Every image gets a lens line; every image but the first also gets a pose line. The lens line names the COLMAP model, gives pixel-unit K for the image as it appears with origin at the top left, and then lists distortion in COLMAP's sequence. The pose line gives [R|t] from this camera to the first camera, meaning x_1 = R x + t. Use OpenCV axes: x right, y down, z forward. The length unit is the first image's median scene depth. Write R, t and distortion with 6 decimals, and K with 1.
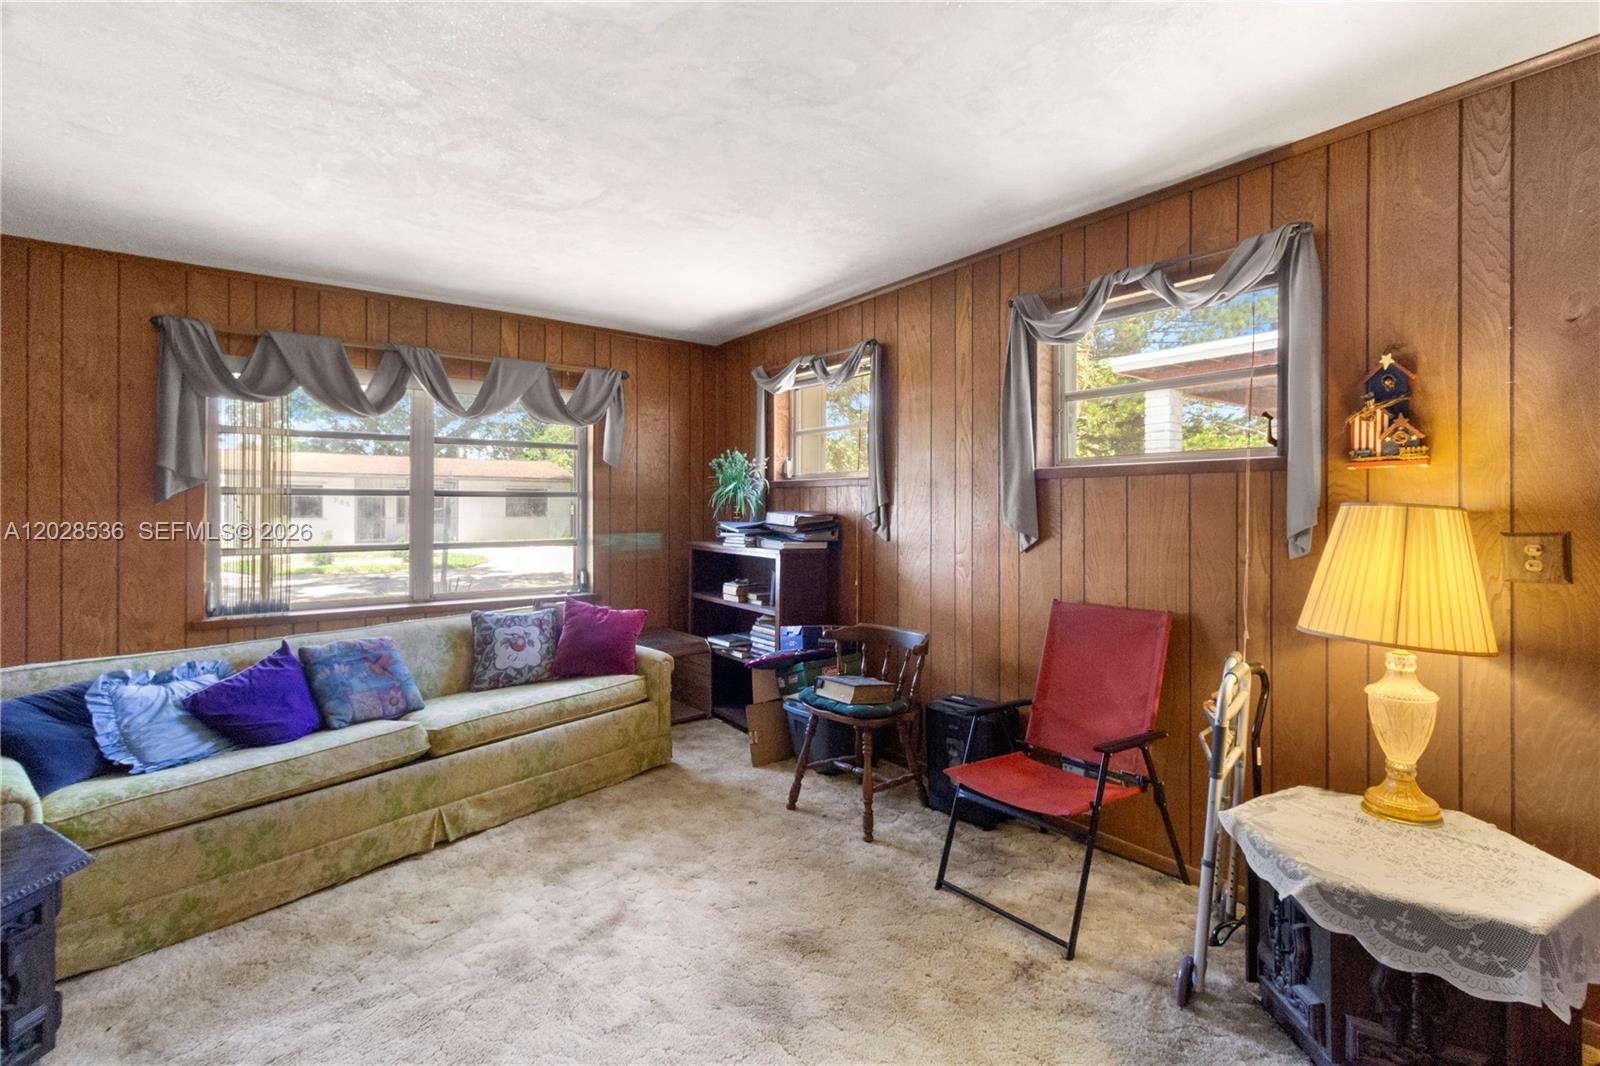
lens RADIAL K [[737.7, 0, 813.6], [0, 737.7, 508.5], [0, 0, 1]] dist [0.003774, 0.000711]
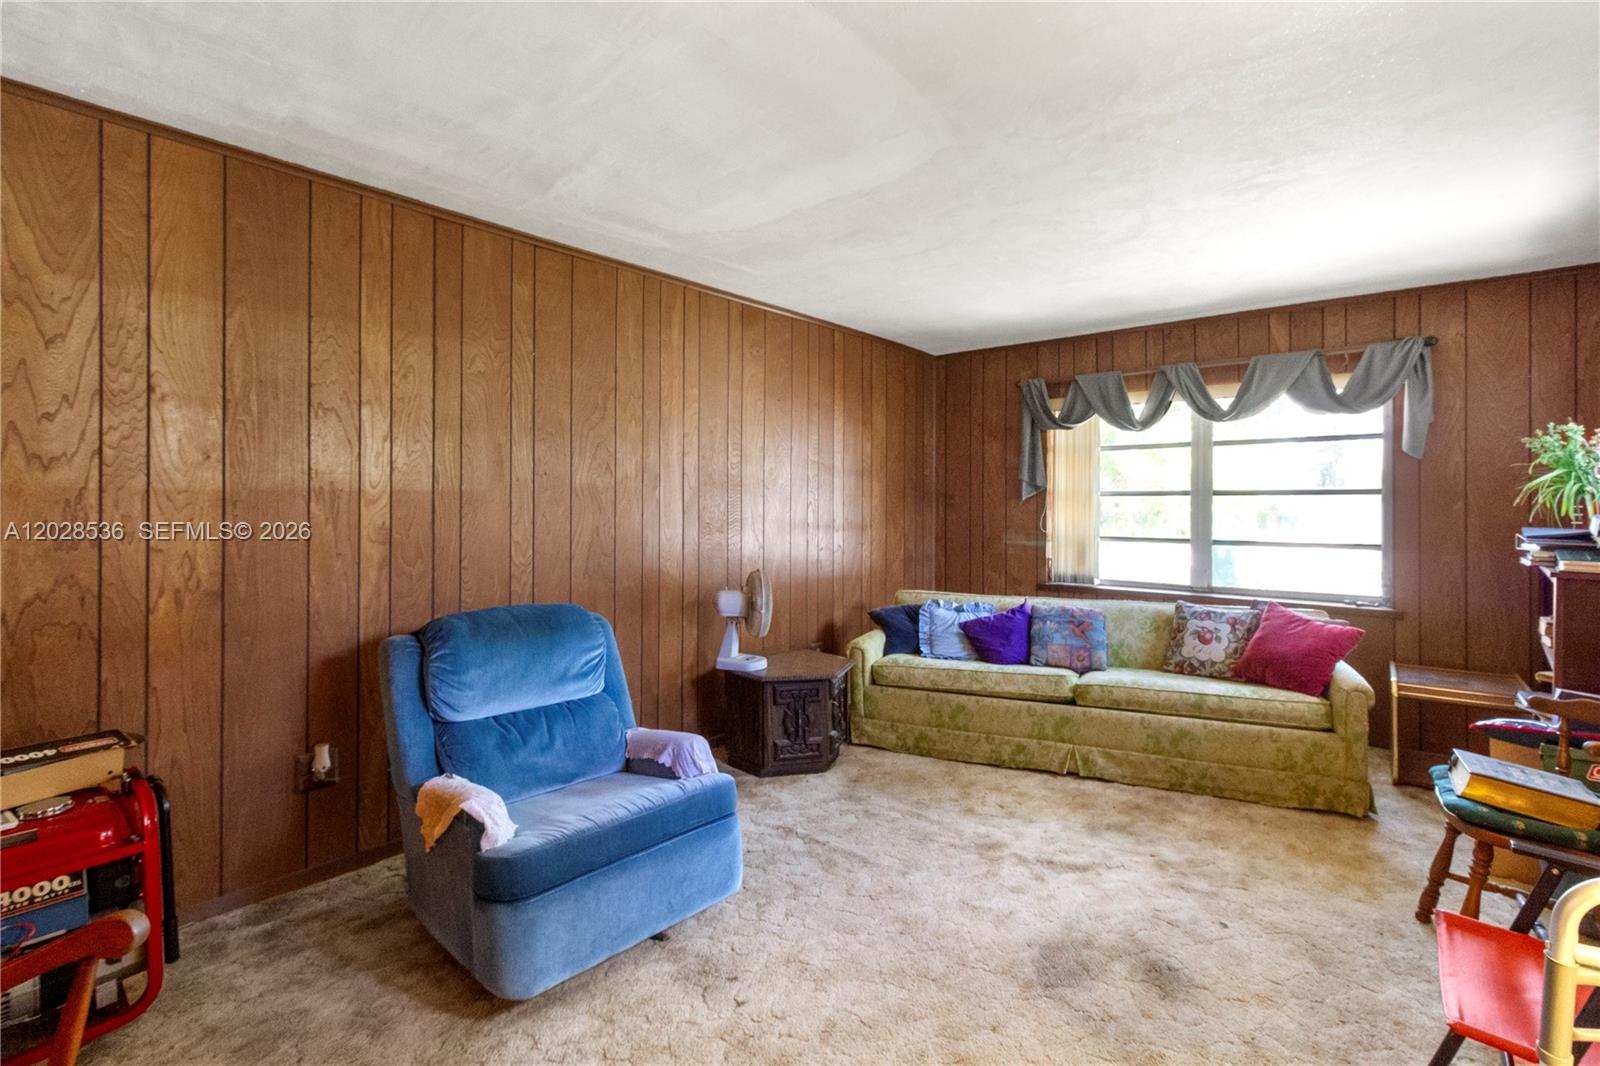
lens RADIAL K [[737.7, 0, 811.2], [0, 737.7, 505.0], [0, 0, 1]] dist [0.003774, 0.000711]
pose [[0.233903, -0.000007, -0.972260, 0.506352], [-0.003837, 0.999992, -0.000931, -0.000031], [0.972252, 0.003948, 0.233901, 0.227394]]
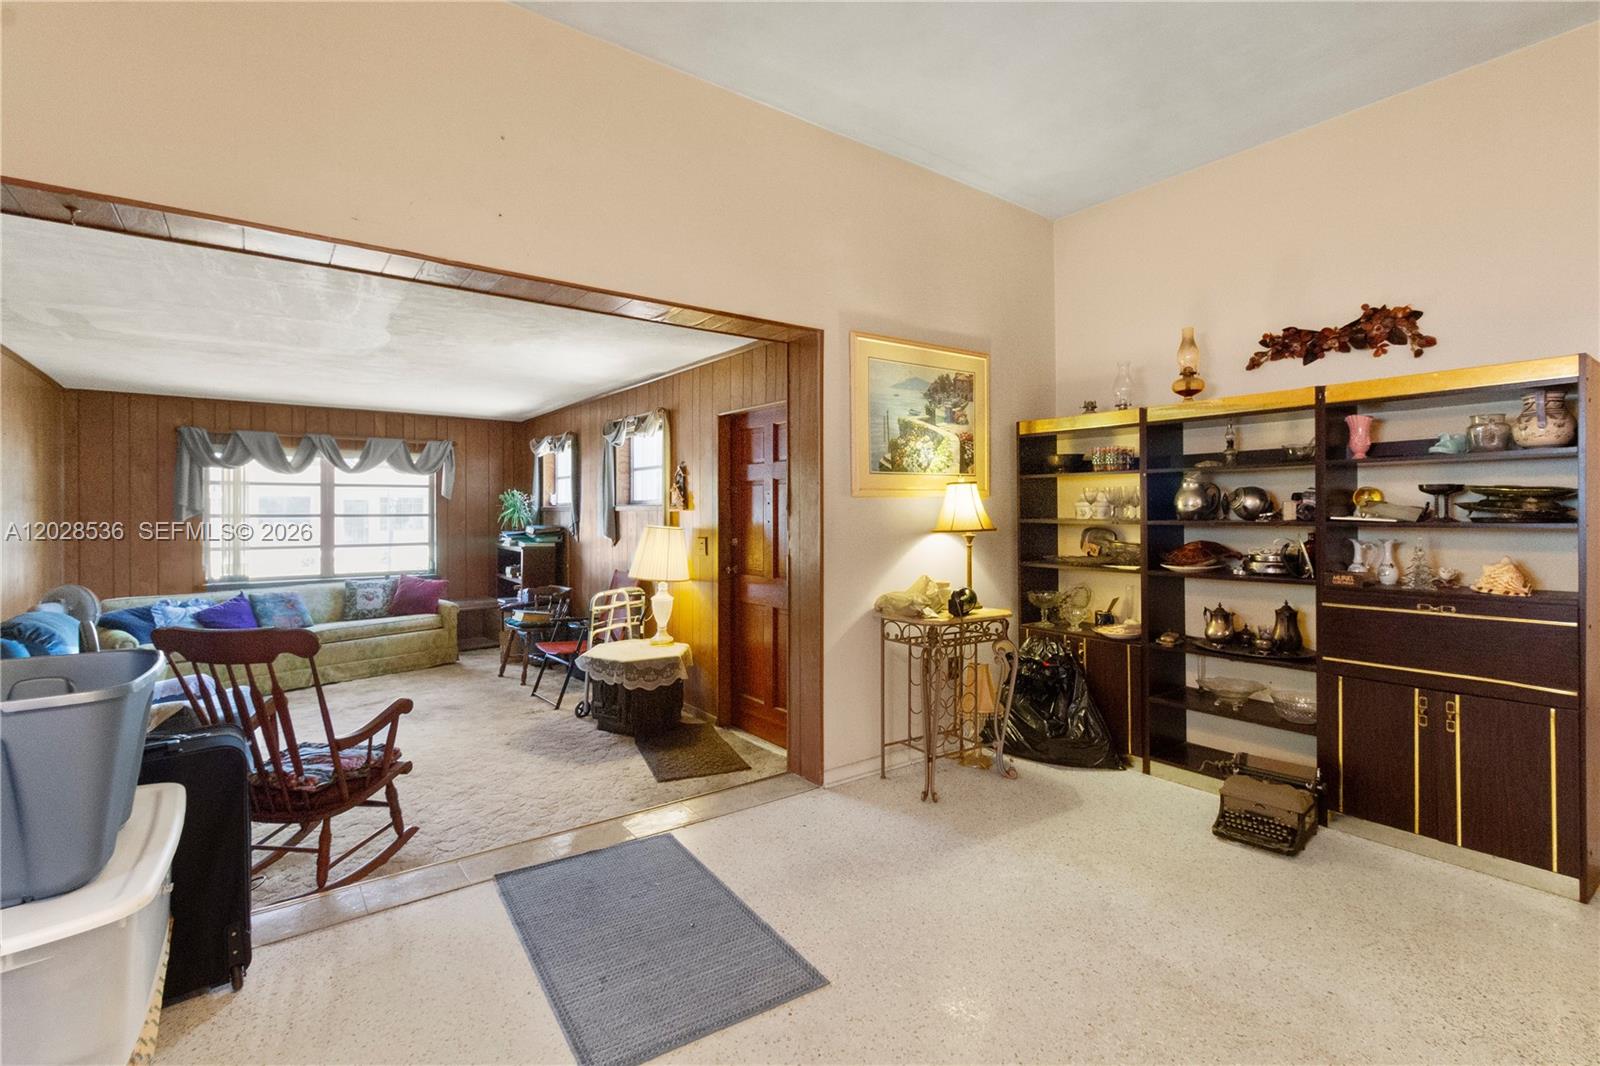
lens RADIAL K [[737.7, 0, 811.0], [0, 737.7, 514.0], [0, 0, 1]] dist [0.003774, 0.000711]
pose [[0.999990, -0.004205, 0.001445, 0.758173], [0.004205, 0.999991, -0.000315, -0.024126], [-0.001444, 0.000321, 0.999999, -0.928326]]
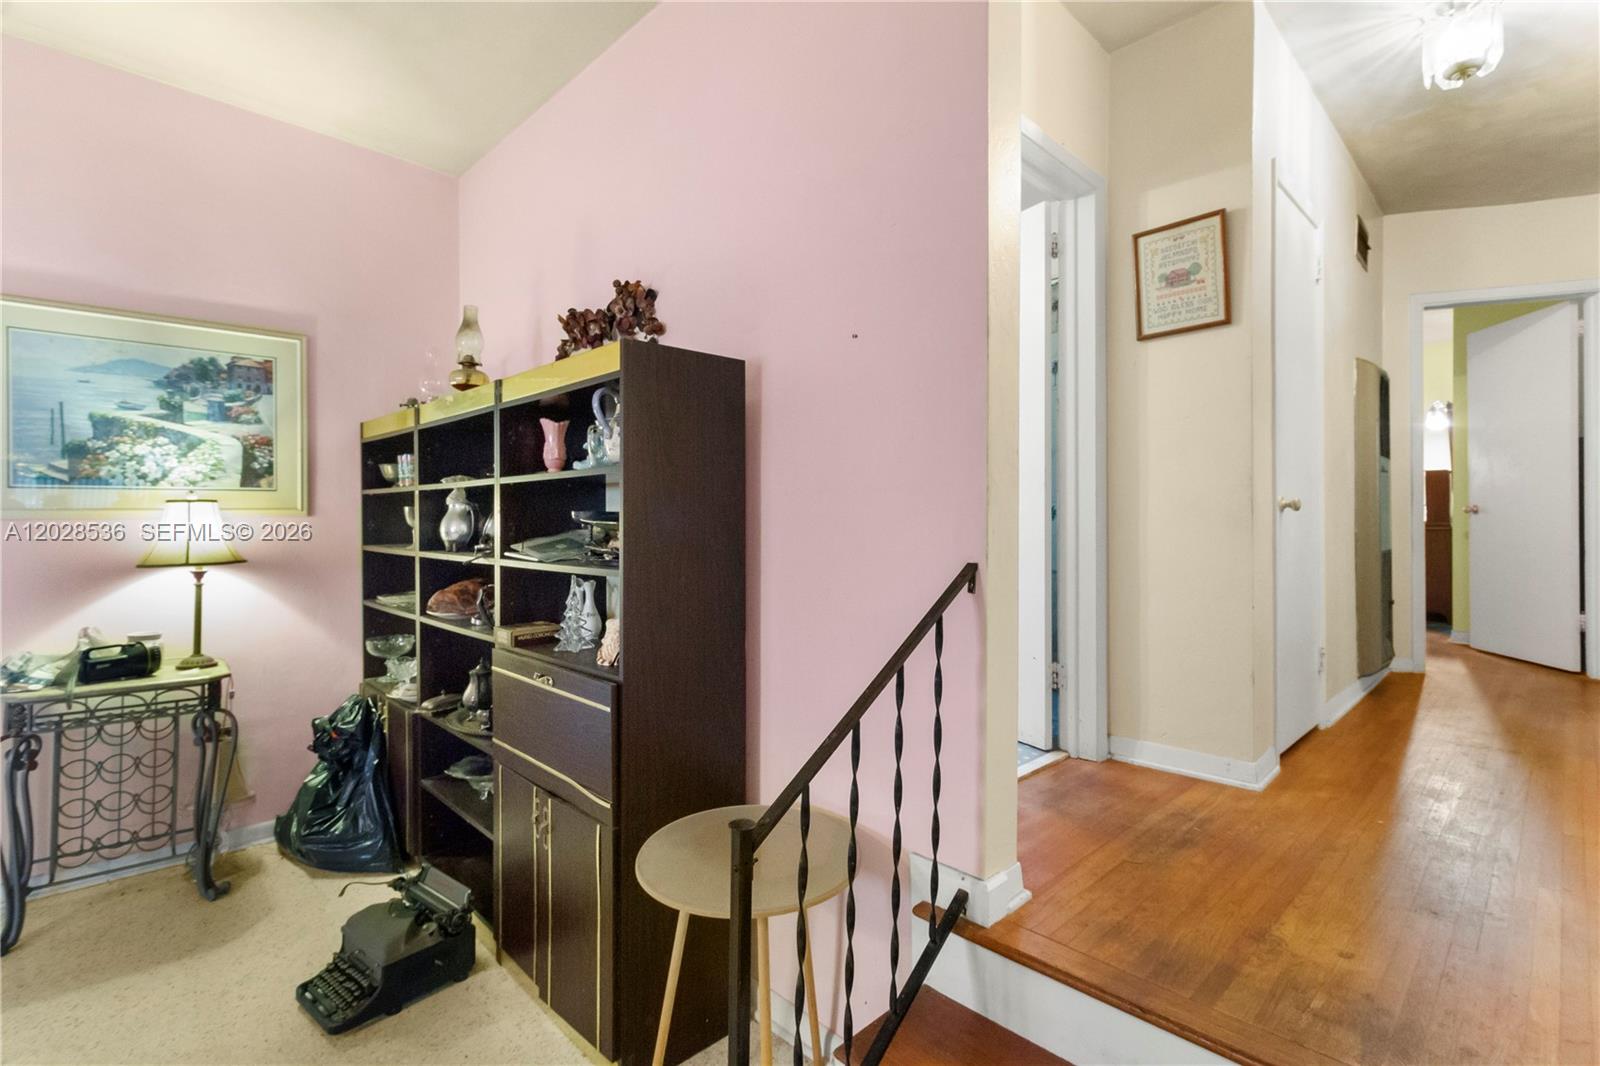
lens RADIAL K [[737.7, 0, 821.5], [0, 737.7, 510.3], [0, 0, 1]] dist [0.003774, 0.000711]
pose [[0.989586, -0.000506, 0.143942, 1.569650], [0.002614, 0.999892, -0.014455, -0.045482], [-0.143919, 0.014681, 0.989481, -0.748687]]
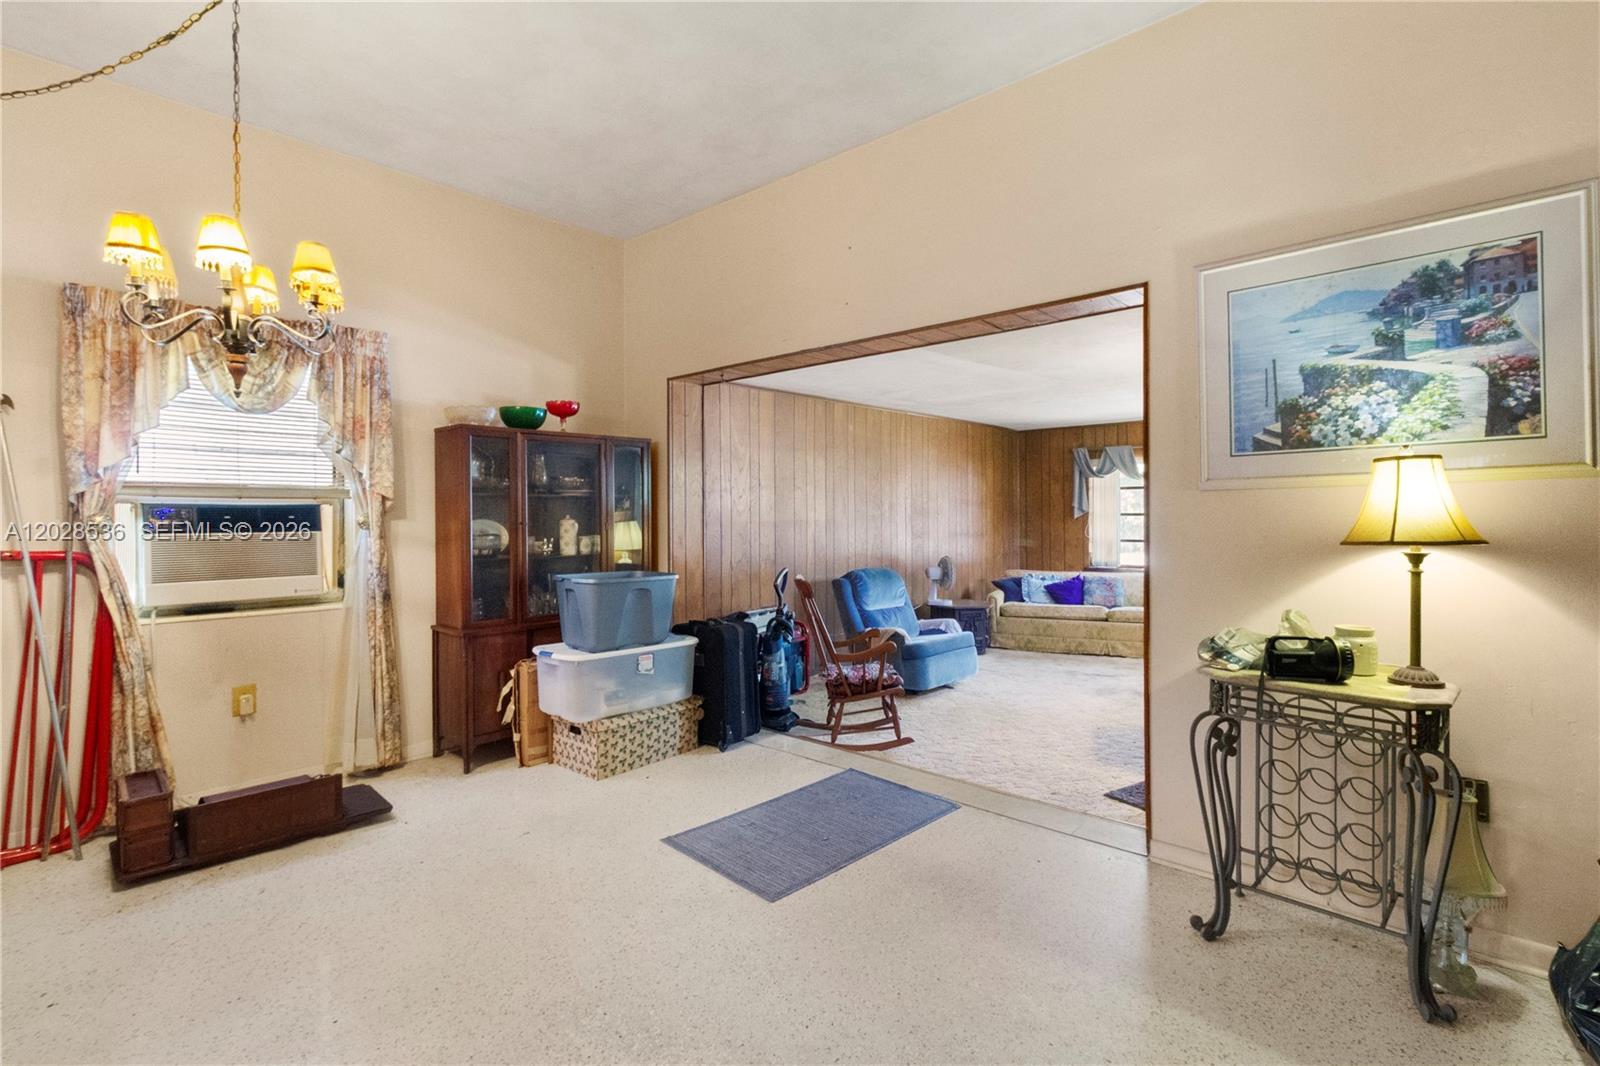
lens RADIAL K [[737.7, 0, 807.3], [0, 737.7, 516.1], [0, 0, 1]] dist [0.003774, 0.000711]
pose [[0.199106, -0.002295, -0.979975, 1.494227], [0.004915, 0.999987, -0.001344, -0.023422], [0.979966, -0.004549, 0.199115, -0.437472]]
